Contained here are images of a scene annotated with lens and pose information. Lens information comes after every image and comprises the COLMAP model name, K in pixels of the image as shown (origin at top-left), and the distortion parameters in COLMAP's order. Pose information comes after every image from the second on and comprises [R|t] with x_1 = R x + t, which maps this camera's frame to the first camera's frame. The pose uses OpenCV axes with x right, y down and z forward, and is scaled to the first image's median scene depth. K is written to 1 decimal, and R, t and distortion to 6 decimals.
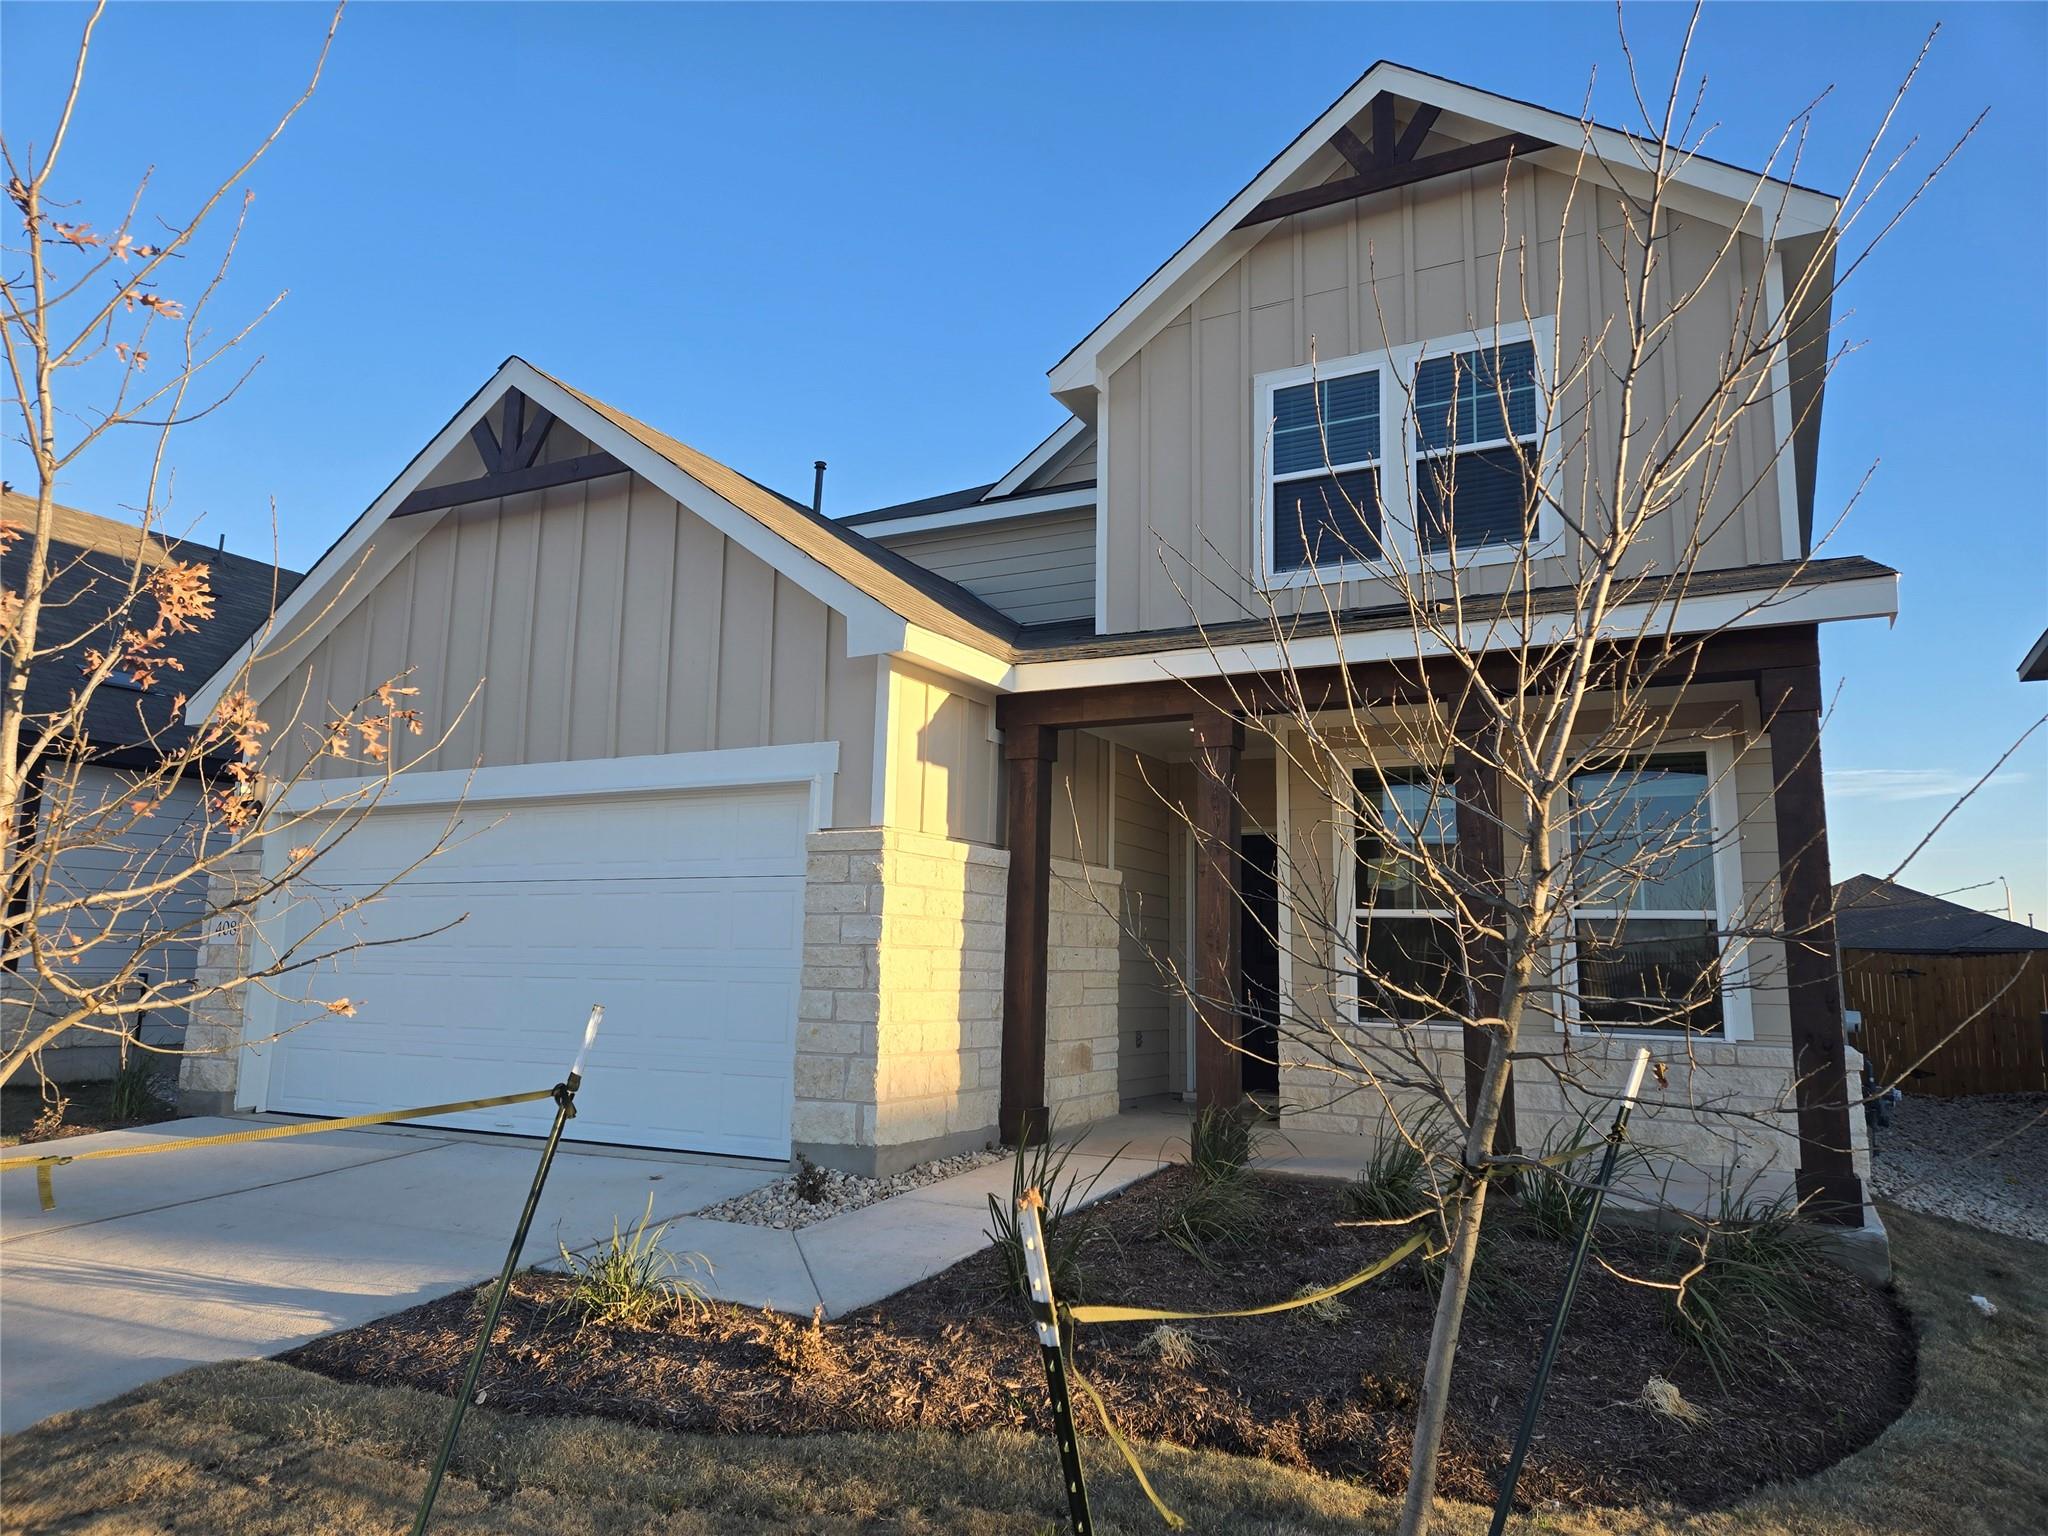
lens RADIAL K [[1356.3, 0, 1014.9], [0, 1356.3, 755.7], [0, 0, 1]] dist [0.054395, 0.000373]
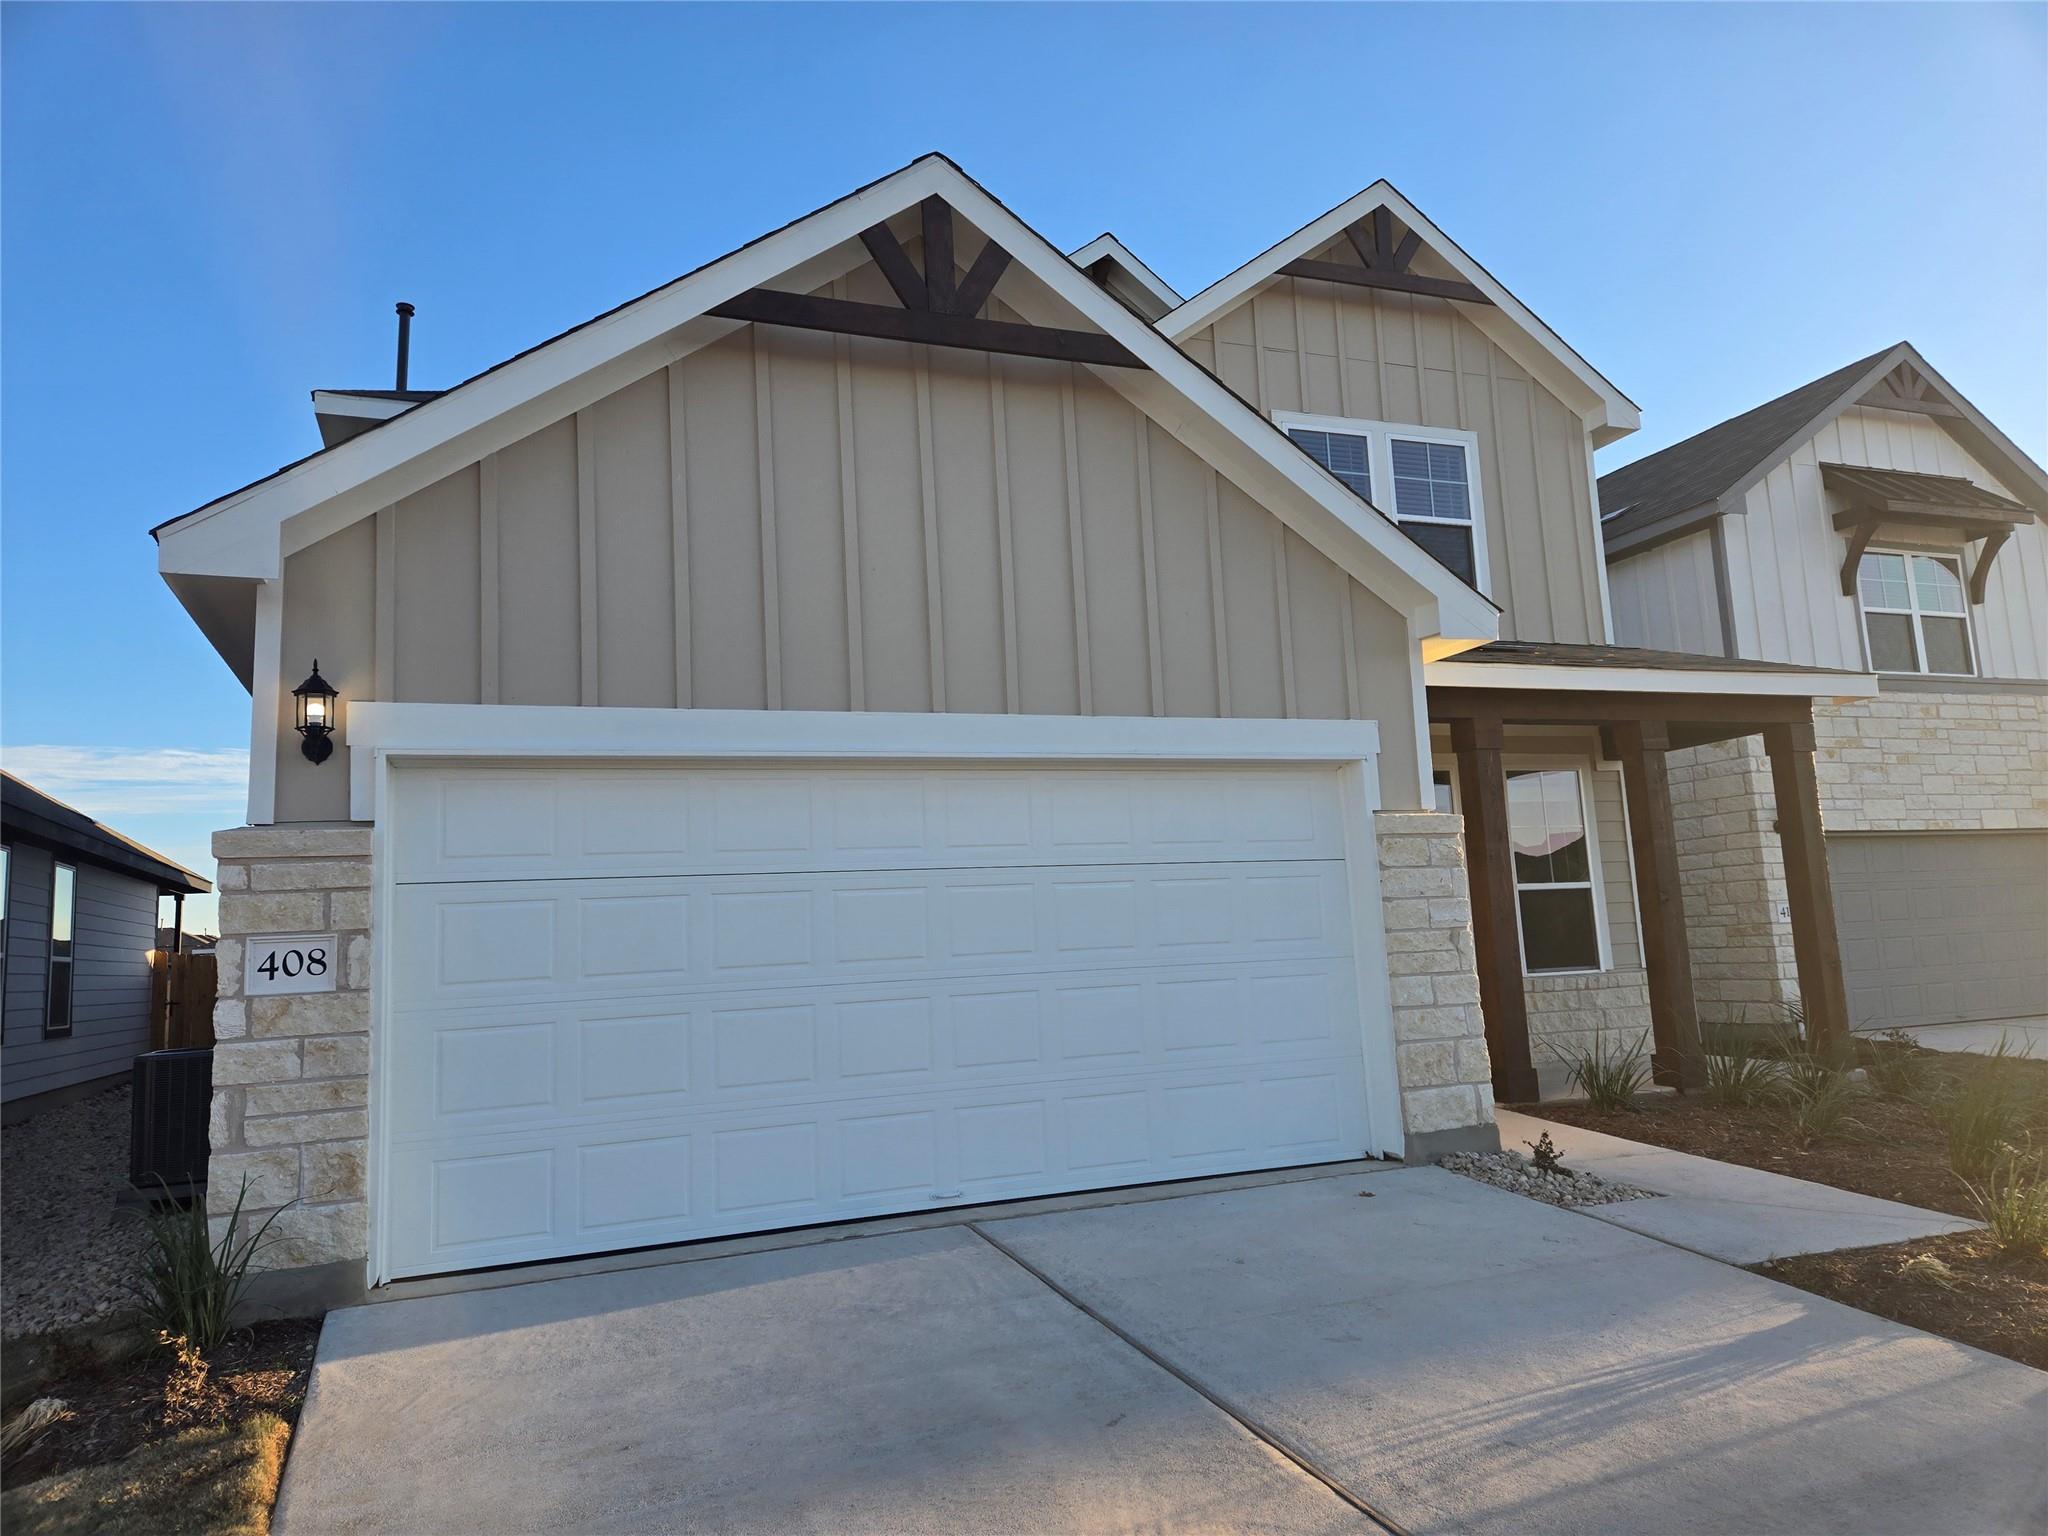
lens RADIAL K [[1356.3, 0, 1018.2], [0, 1356.3, 776.2], [0, 0, 1]] dist [0.054395, 0.000373]
pose [[0.647038, 0.043198, 0.761233, -1.022633], [-0.056655, 0.998358, -0.008498, 0.051040], [-0.760350, -0.037629, 0.648423, 0.557996]]
